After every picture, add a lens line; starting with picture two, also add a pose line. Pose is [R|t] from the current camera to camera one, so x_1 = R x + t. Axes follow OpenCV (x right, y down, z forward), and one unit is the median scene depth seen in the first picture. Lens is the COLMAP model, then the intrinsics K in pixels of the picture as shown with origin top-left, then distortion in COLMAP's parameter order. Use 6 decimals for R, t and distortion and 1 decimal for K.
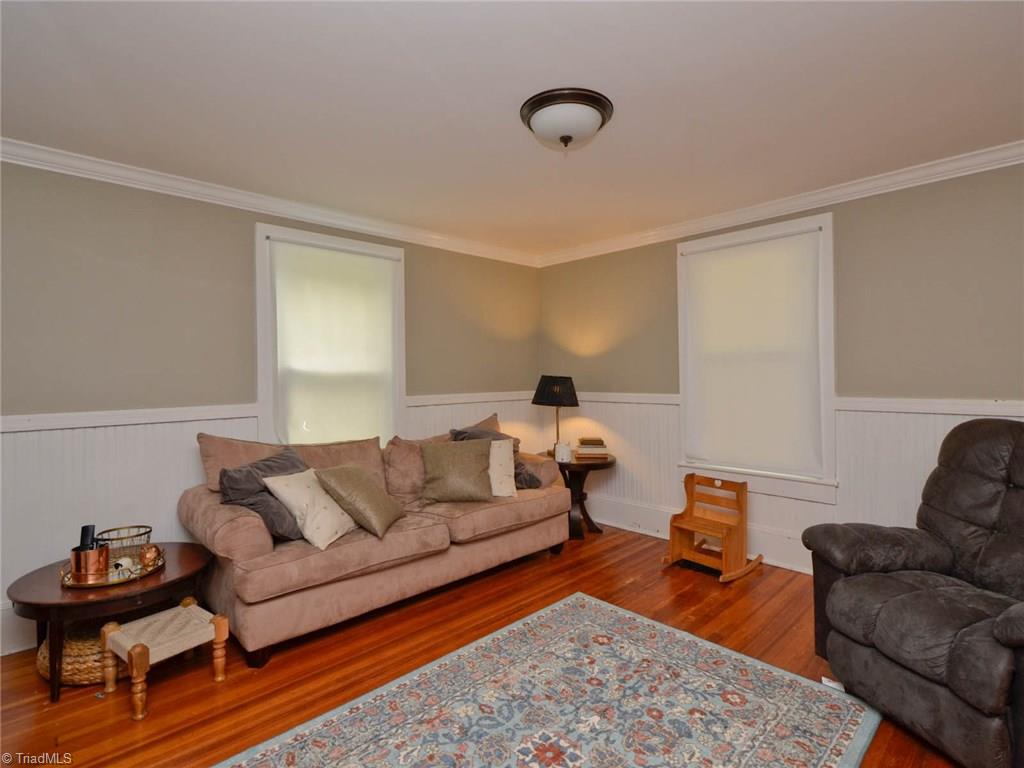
lens RADIAL K [[517.6, 0, 525.0], [0, 517.6, 371.8], [0, 0, 1]] dist [0.002199, -0.000241]
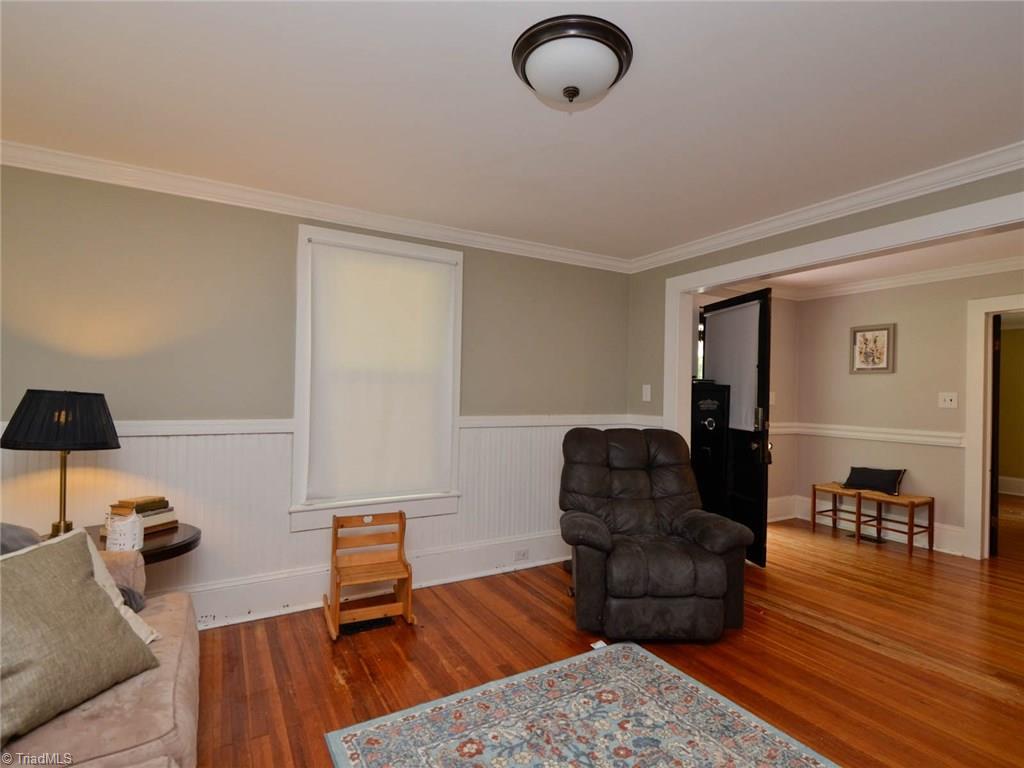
lens RADIAL K [[515.3, 0, 537.7], [0, 515.3, 377.2], [0, 0, 1]] dist [0.014051, -0.016553]
pose [[0.217064, 0.039121, 0.975373, -0.513442], [-0.025436, 0.999084, -0.034411, -0.000560], [-0.975826, -0.017340, 0.217860, 0.656656]]
